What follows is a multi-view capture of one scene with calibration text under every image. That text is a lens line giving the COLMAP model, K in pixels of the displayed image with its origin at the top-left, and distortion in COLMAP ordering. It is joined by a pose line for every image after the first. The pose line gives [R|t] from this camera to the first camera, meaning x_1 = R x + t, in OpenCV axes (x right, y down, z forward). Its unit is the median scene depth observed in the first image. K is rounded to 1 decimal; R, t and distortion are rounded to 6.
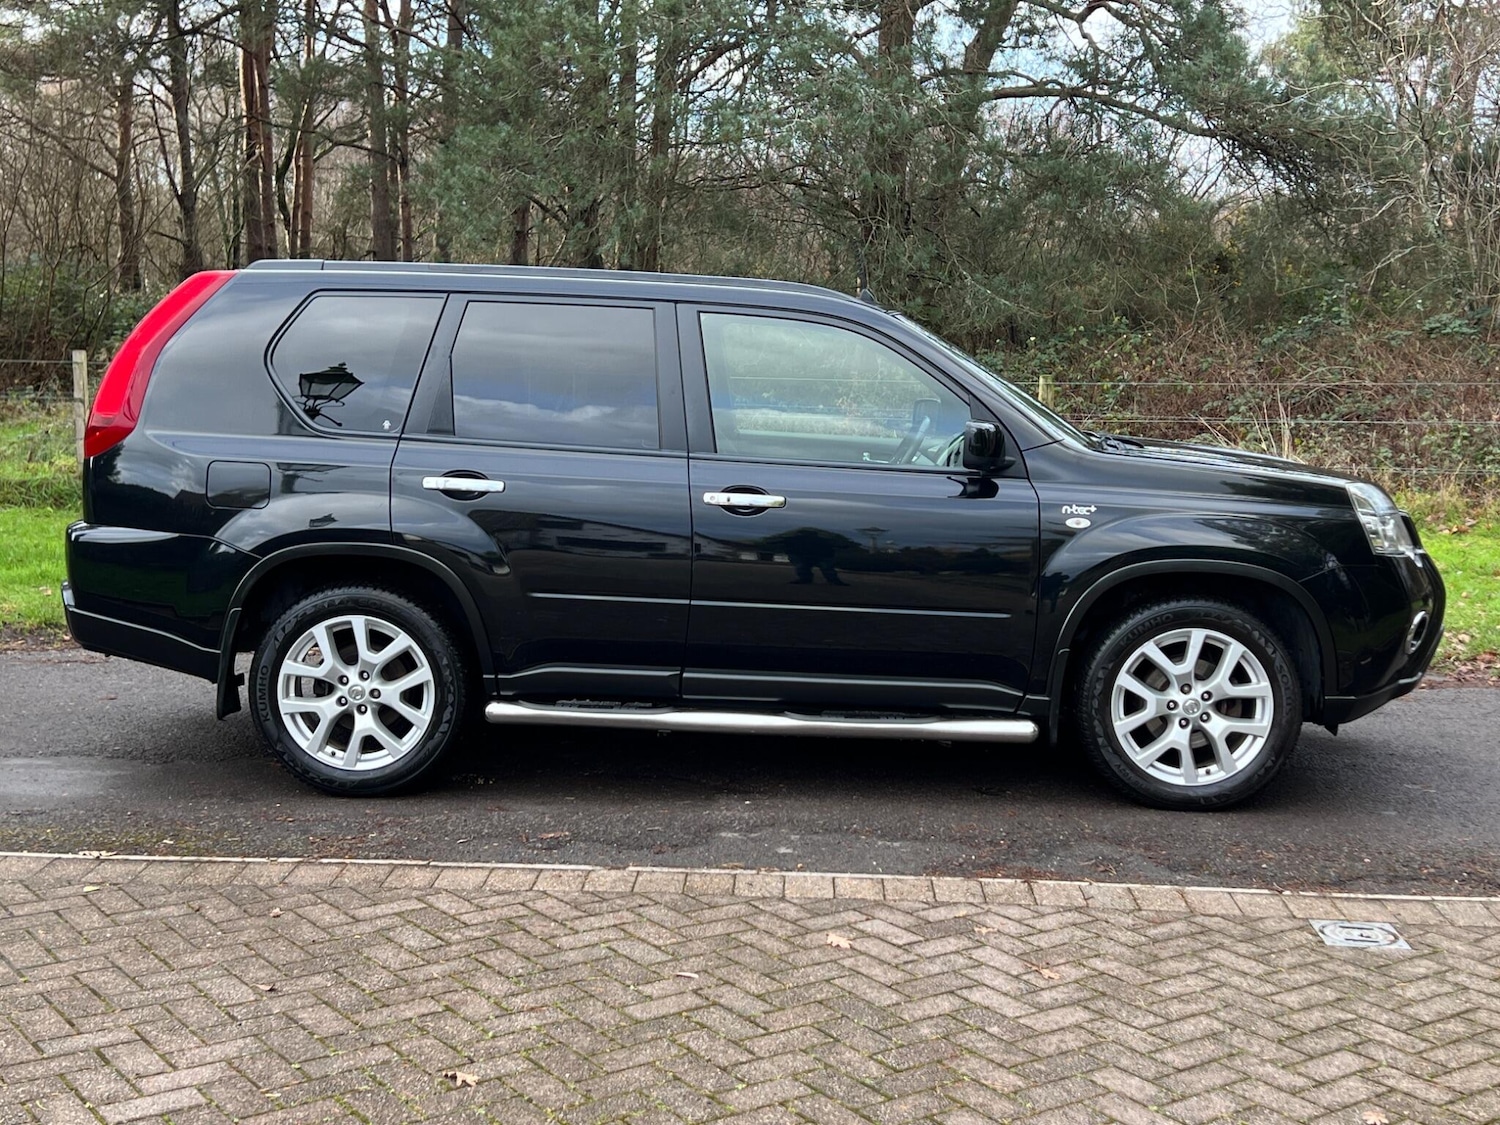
lens RADIAL K [[1732.2, 0, 728.5], [0, 1732.2, 593.0], [0, 0, 1]] dist [0.037851, 0.000000]
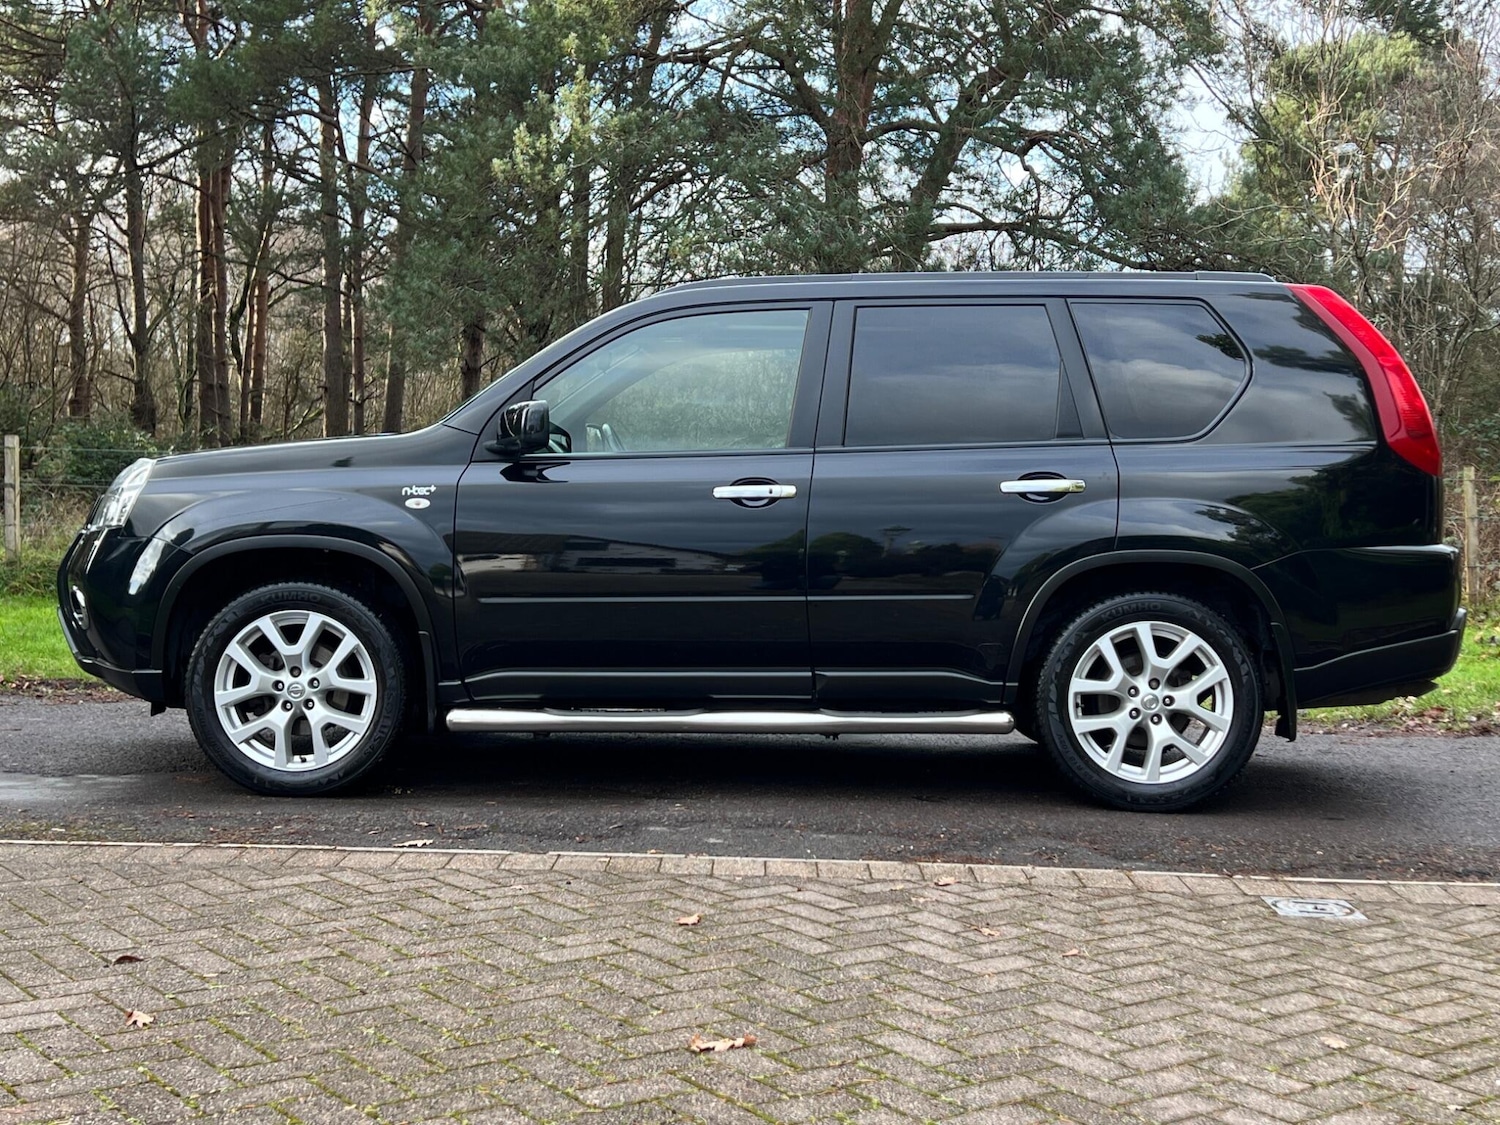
lens RADIAL K [[1732.2, 0, 732.1], [0, 1732.2, 613.1], [0, 0, 1]] dist [0.037851, 0.000000]
pose [[0.999511, 0.007119, 0.030433, 0.012432], [-0.004835, 0.997212, -0.074470, 0.096730], [-0.030878, 0.074287, 0.996759, 0.043814]]
